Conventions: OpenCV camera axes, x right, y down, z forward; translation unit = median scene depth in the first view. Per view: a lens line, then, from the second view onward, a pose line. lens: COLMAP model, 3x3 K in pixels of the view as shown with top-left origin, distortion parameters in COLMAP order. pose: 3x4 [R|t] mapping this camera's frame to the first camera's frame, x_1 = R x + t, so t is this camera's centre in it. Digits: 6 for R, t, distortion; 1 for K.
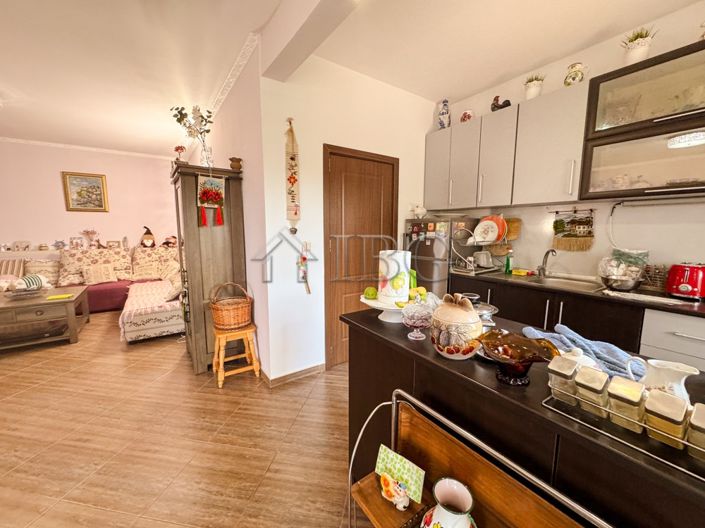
lens RADIAL K [[284.7, 0, 351.3], [0, 284.7, 263.1], [0, 0, 1]] dist [-0.000988, -0.000110]
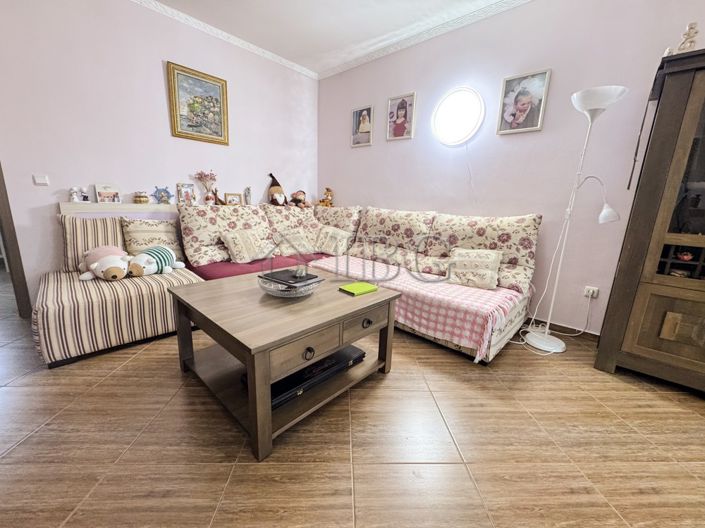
lens RADIAL K [[284.7, 0, 351.3], [0, 284.7, 263.1], [0, 0, 1]] dist [-0.000988, -0.000110]
pose [[0.976473, -0.009970, 0.215410, -0.769779], [-0.011072, 0.995295, 0.096257, 0.014023], [-0.215356, -0.096377, 0.971768, 0.333238]]
